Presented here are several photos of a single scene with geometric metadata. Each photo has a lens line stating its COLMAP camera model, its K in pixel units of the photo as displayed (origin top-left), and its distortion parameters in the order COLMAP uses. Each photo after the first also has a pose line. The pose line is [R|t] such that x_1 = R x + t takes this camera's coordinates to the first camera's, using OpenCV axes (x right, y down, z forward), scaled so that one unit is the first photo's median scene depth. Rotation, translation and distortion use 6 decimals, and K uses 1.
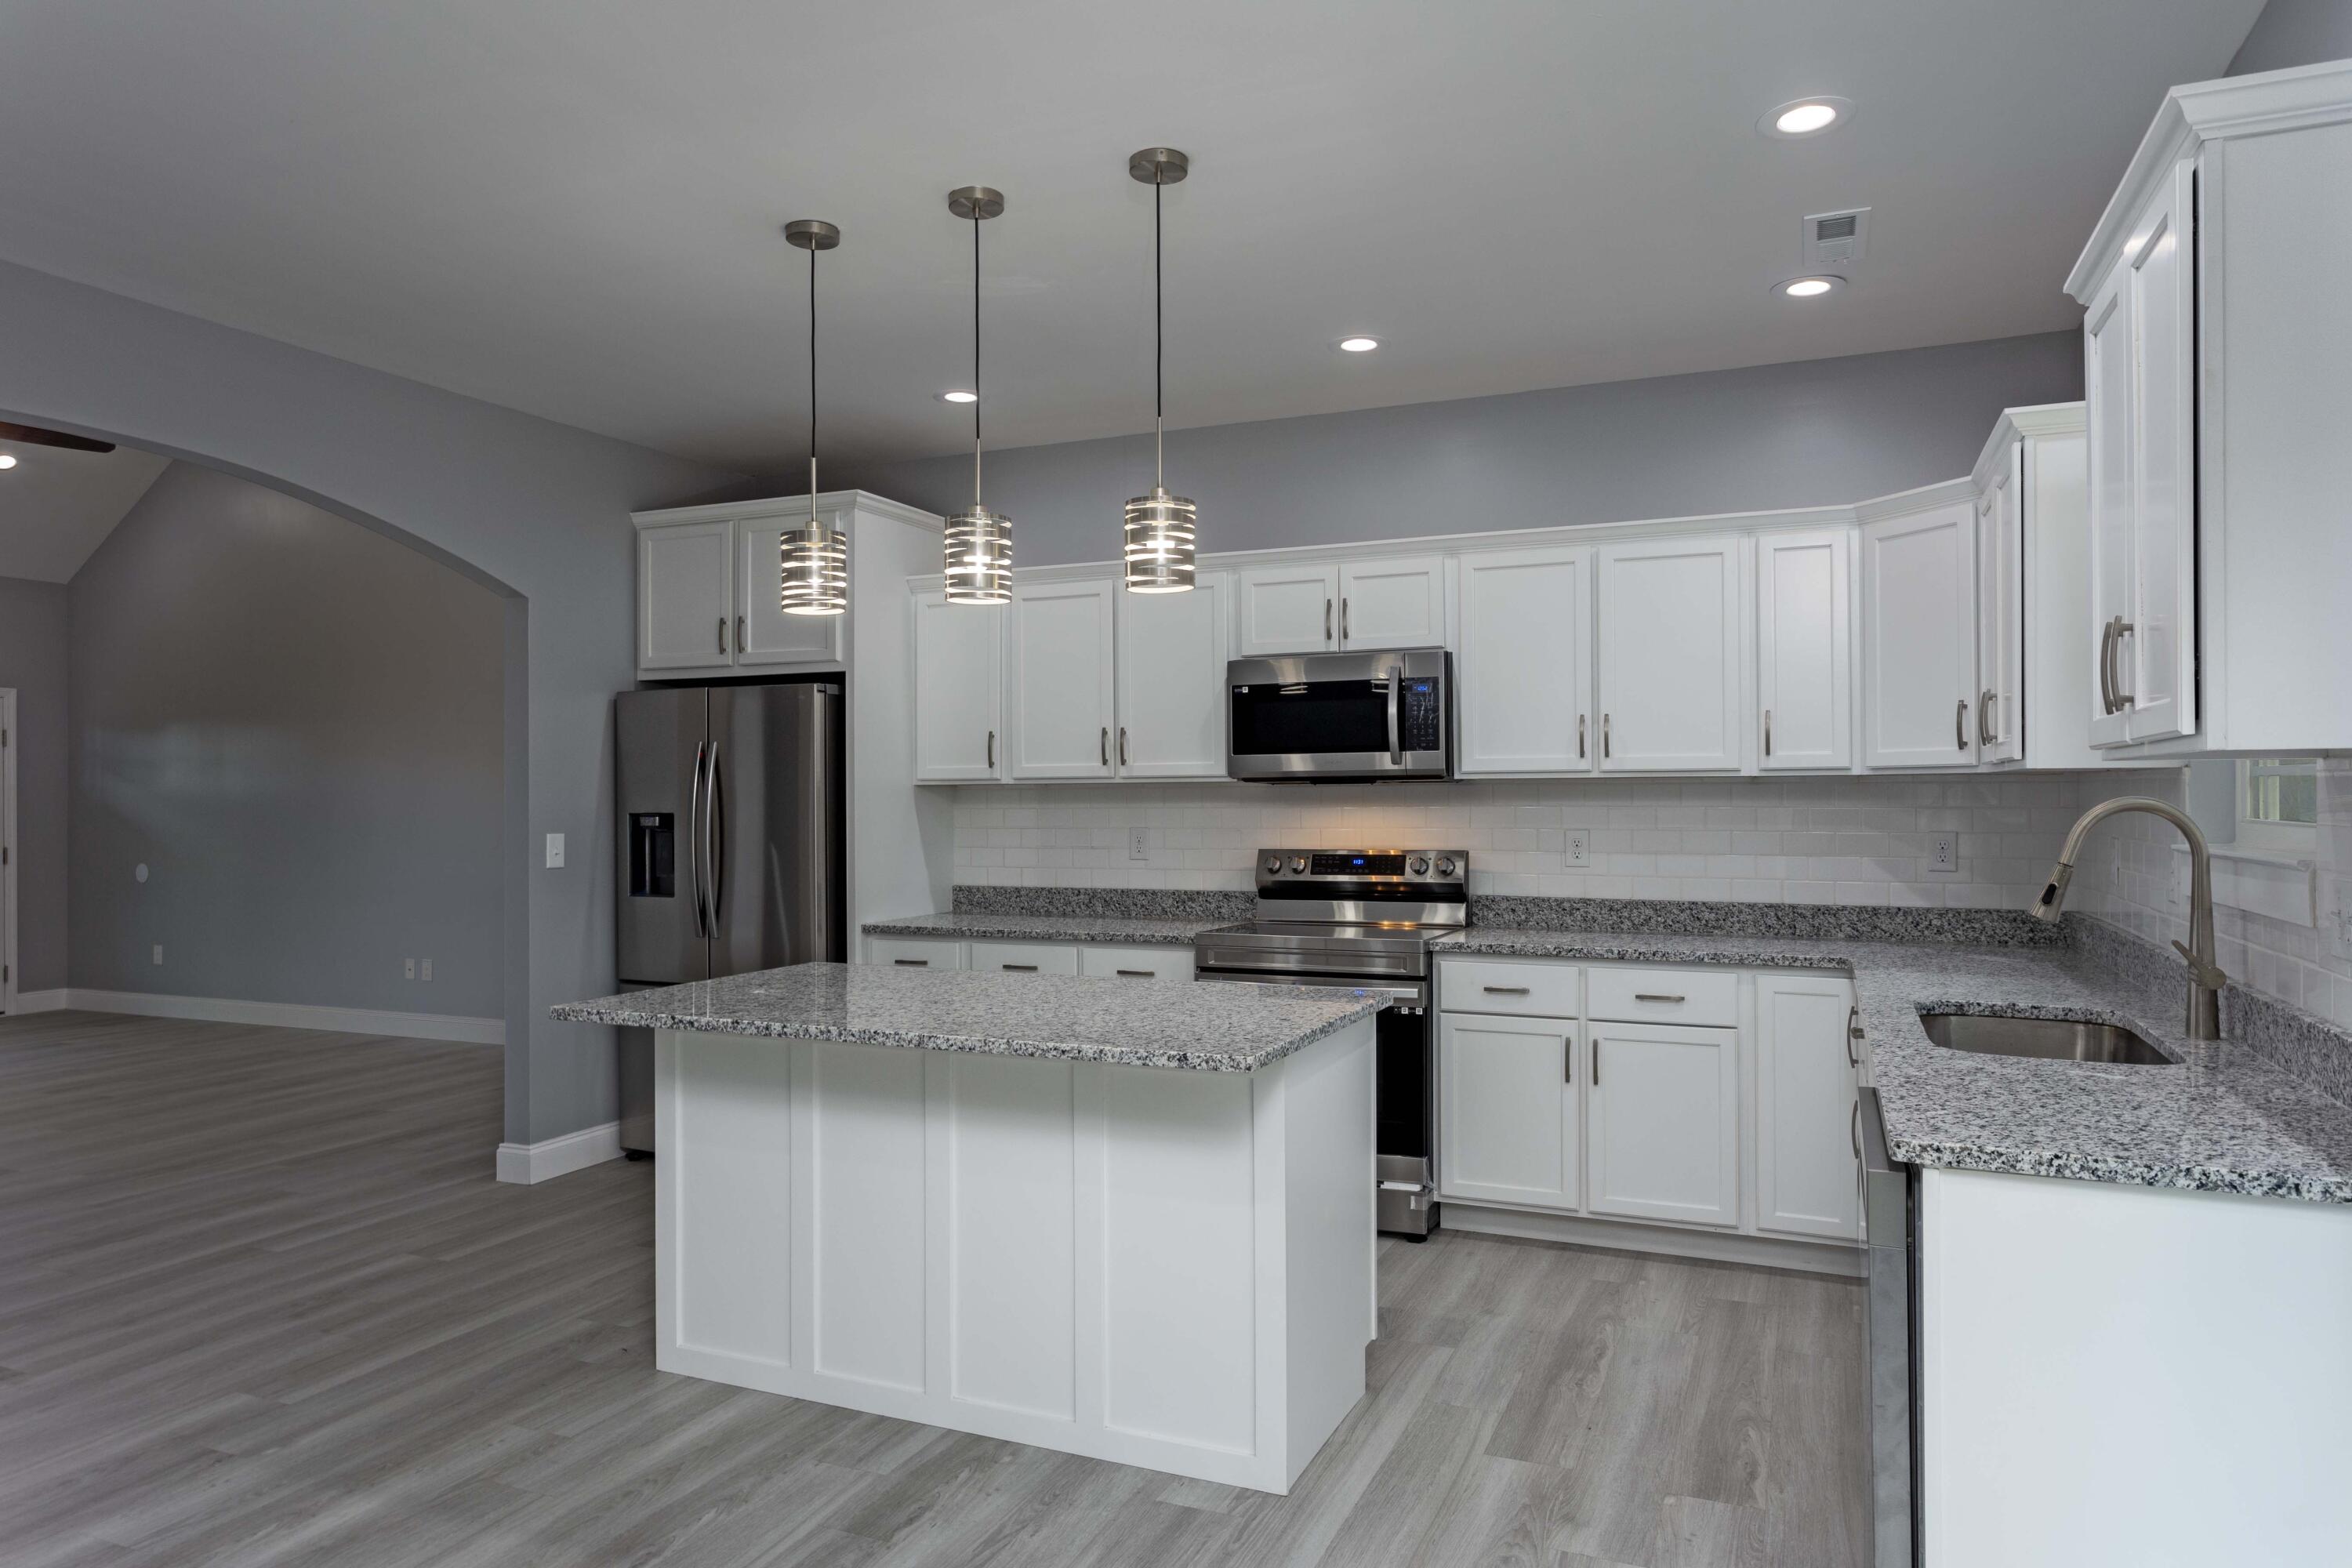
lens RADIAL K [[1459.0, 0, 1176.1], [0, 1459.0, 799.5], [0, 0, 1]] dist [-0.002506, 0.000563]
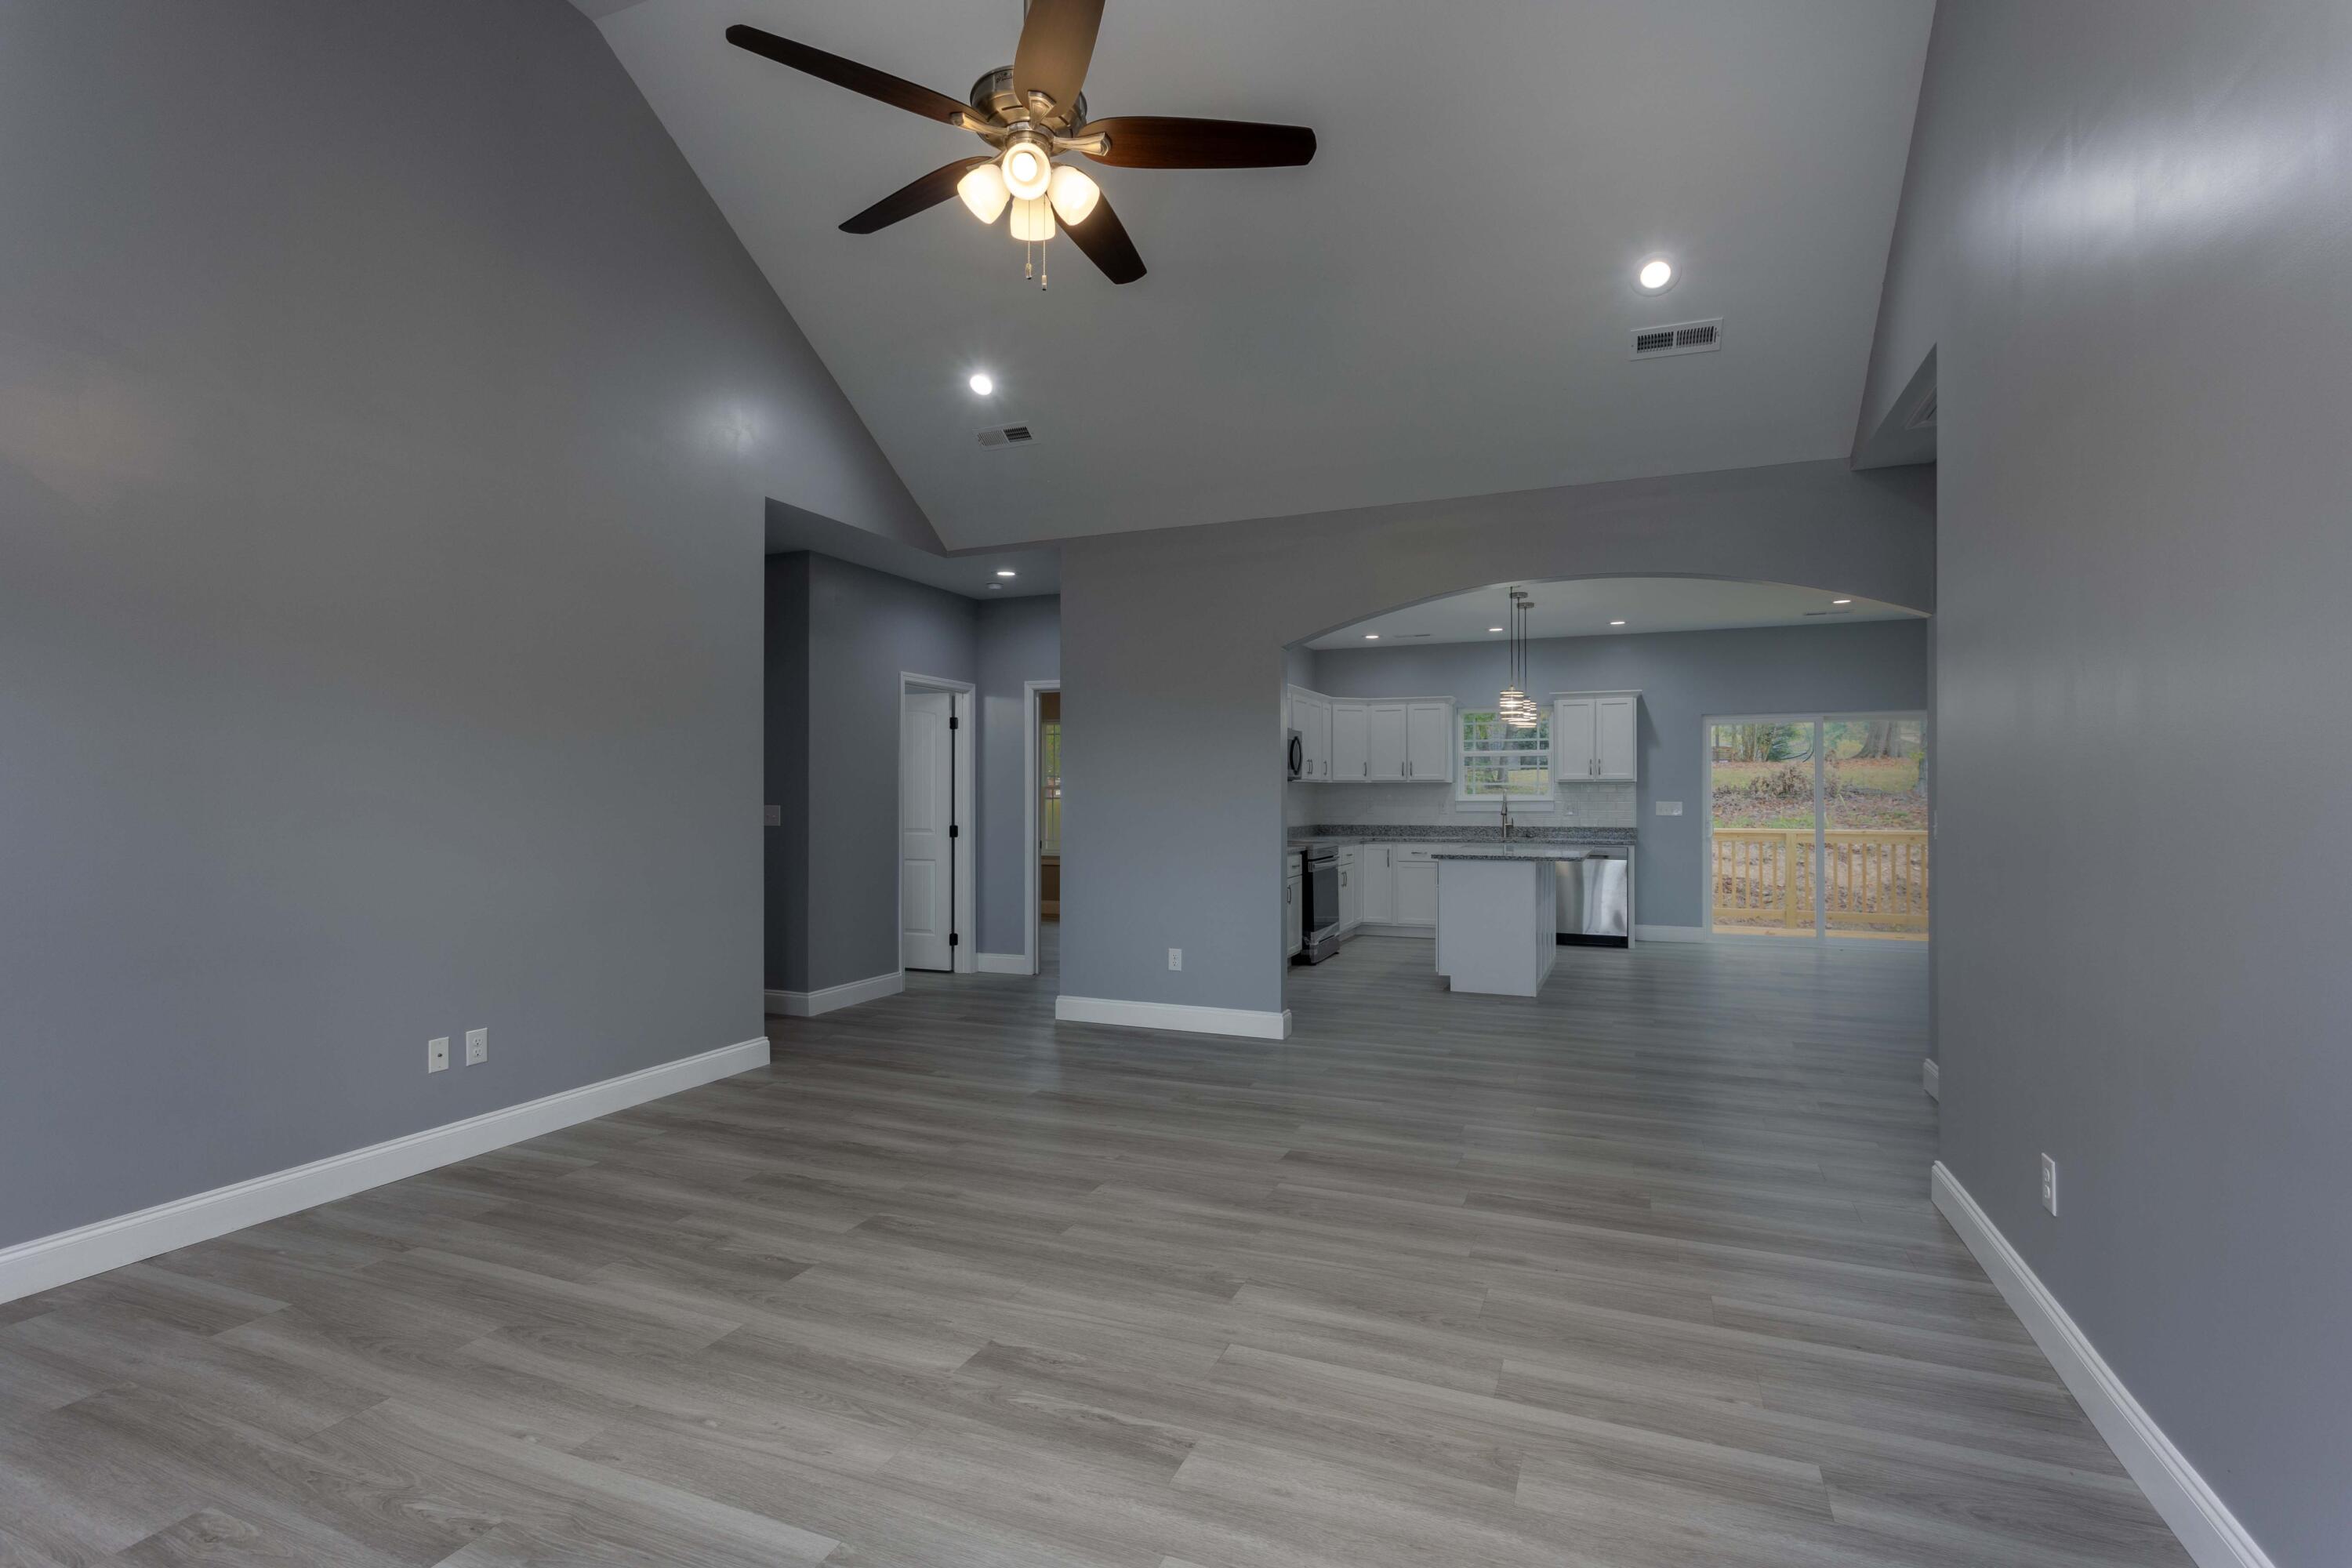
lens RADIAL K [[1104.6, 0, 1179.0], [0, 1104.6, 793.9], [0, 0, 1]] dist [-0.000853, 0.000859]
pose [[-0.010320, 0.006786, 0.999924, -1.654091], [0.002839, 0.999973, -0.006757, 0.019332], [-0.999943, 0.002769, -0.010339, 1.160249]]
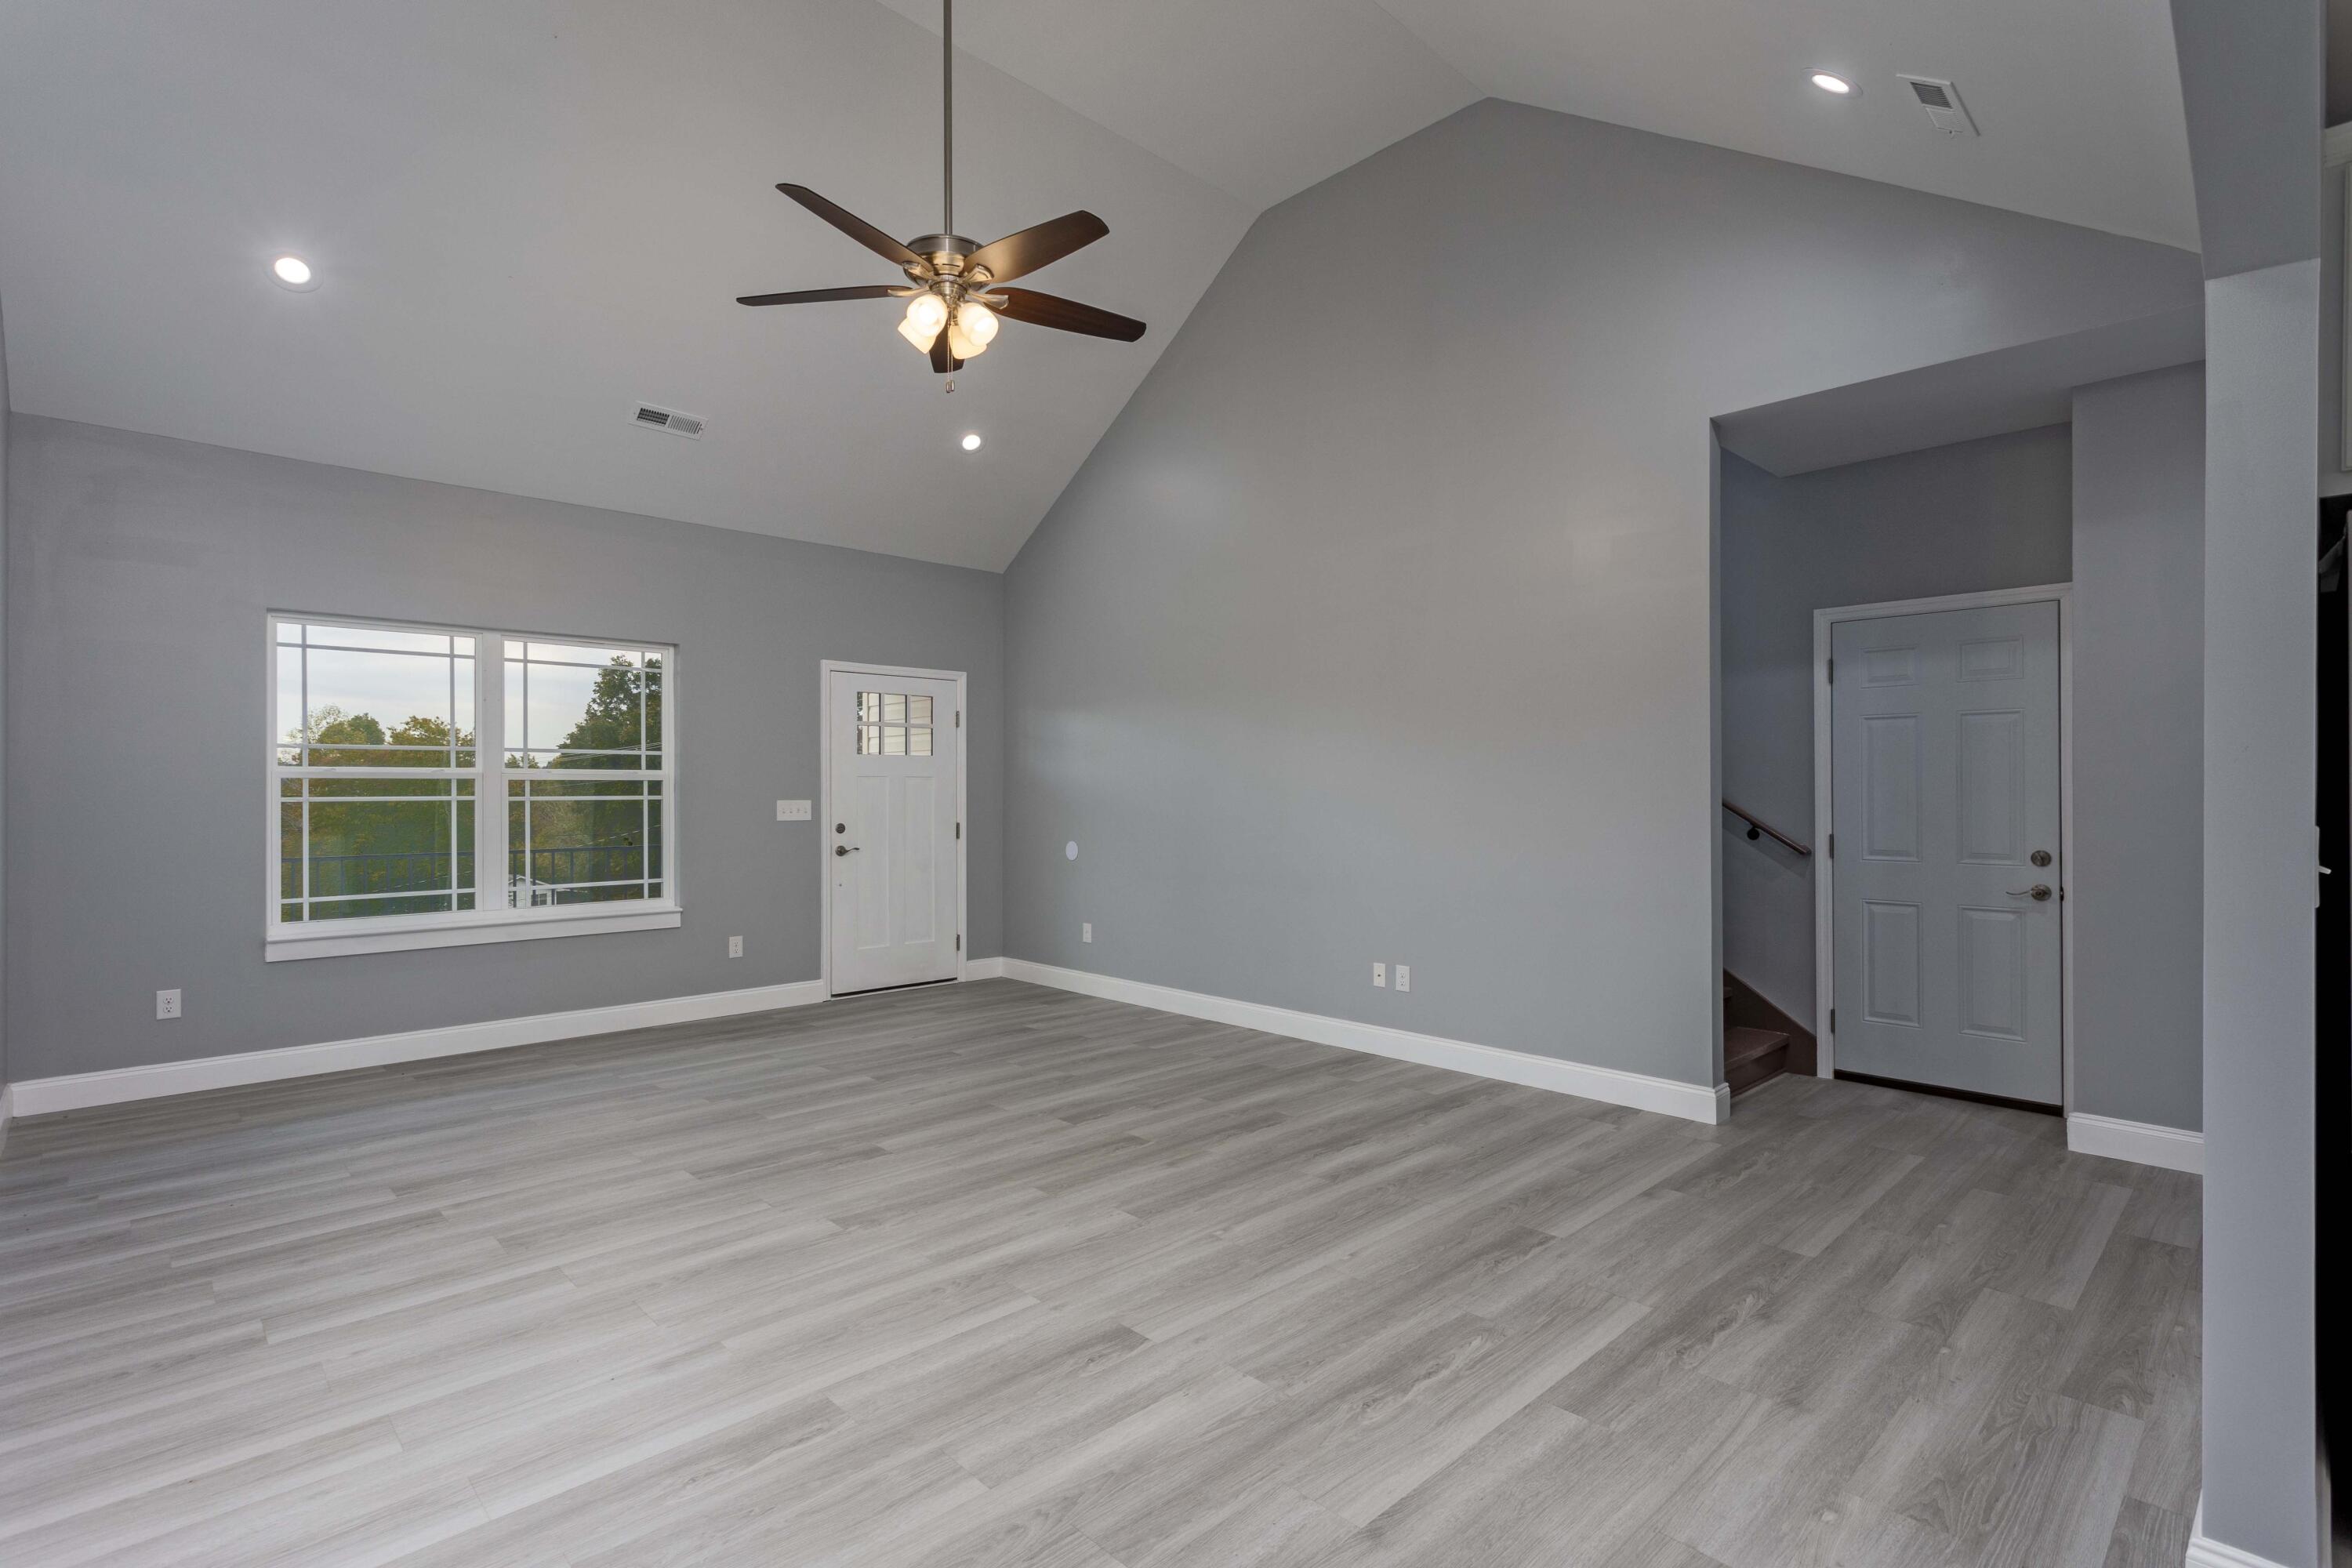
lens RADIAL K [[1111.1, 0, 1177.4], [0, 1111.1, 780.7], [0, 0, 1]] dist [0.002283, 0.001210]
pose [[0.920588, 0.001573, -0.390532, -0.636643], [-0.004830, 0.999961, -0.007358, 0.014640], [0.390505, 0.008660, 0.920560, 0.595541]]
